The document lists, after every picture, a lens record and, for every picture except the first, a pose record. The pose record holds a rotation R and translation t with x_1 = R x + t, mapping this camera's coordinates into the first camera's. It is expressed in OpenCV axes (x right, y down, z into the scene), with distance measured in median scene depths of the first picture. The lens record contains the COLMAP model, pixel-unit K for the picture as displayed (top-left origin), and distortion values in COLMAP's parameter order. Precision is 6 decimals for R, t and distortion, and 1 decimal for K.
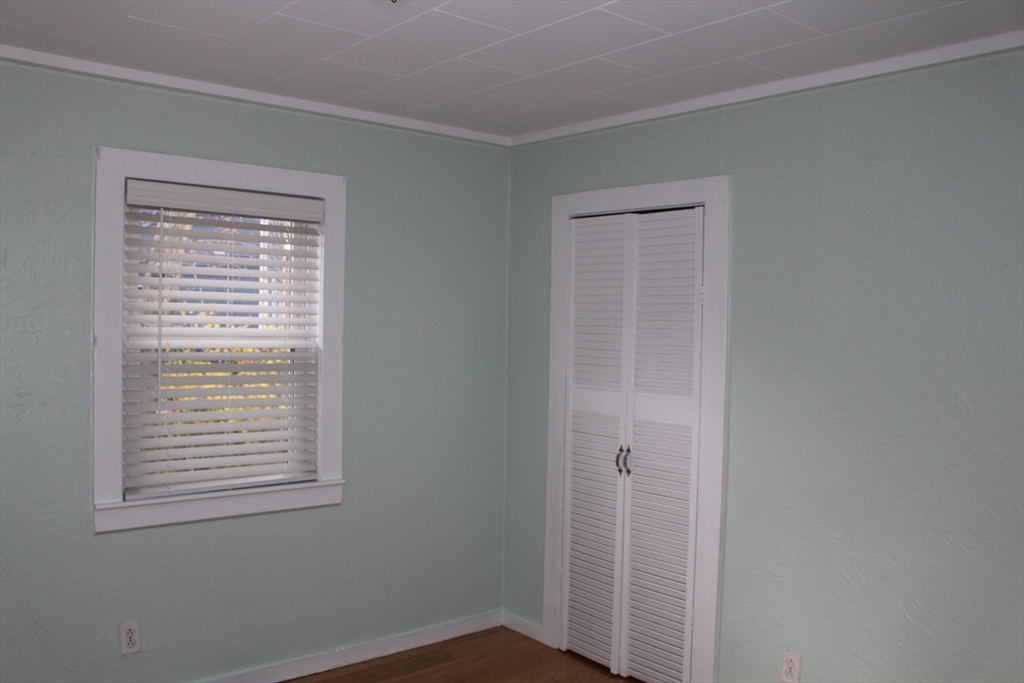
lens RADIAL K [[864.4, 0, 512.0], [0, 864.4, 341.5], [0, 0, 1]] dist [-0.145751, 0.118058]
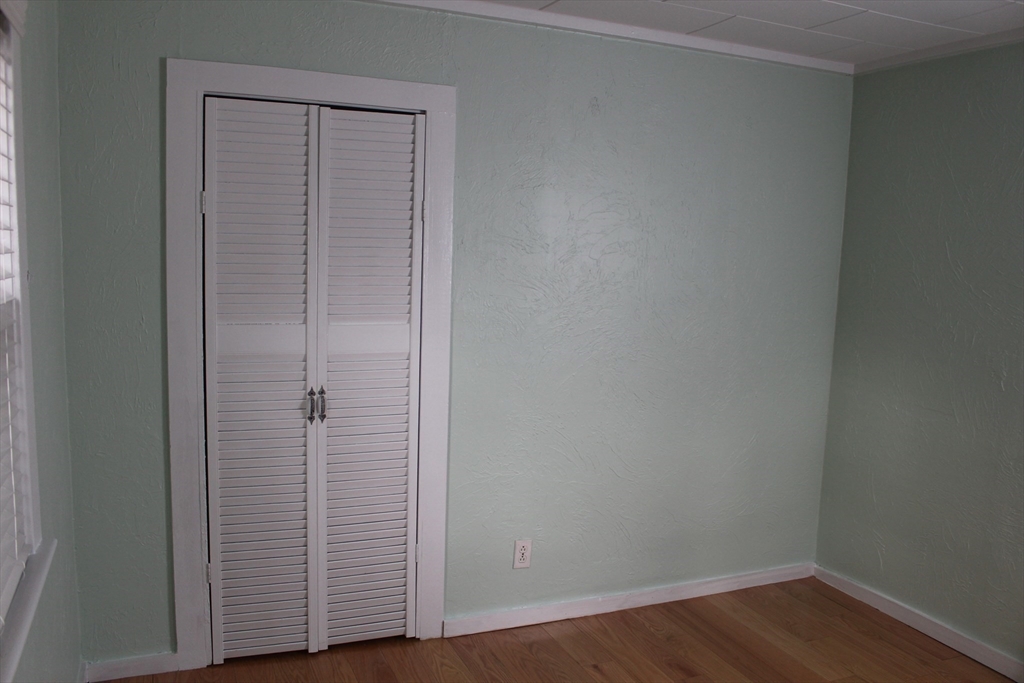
lens RADIAL K [[864.4, 0, 512.0], [0, 864.4, 341.5], [0, 0, 1]] dist [-0.145751, 0.118058]
pose [[0.325518, -0.121445, 0.937704, -0.585477], [-0.001765, 0.991637, 0.129043, -0.031254], [-0.945534, -0.043661, 0.322582, 0.555288]]
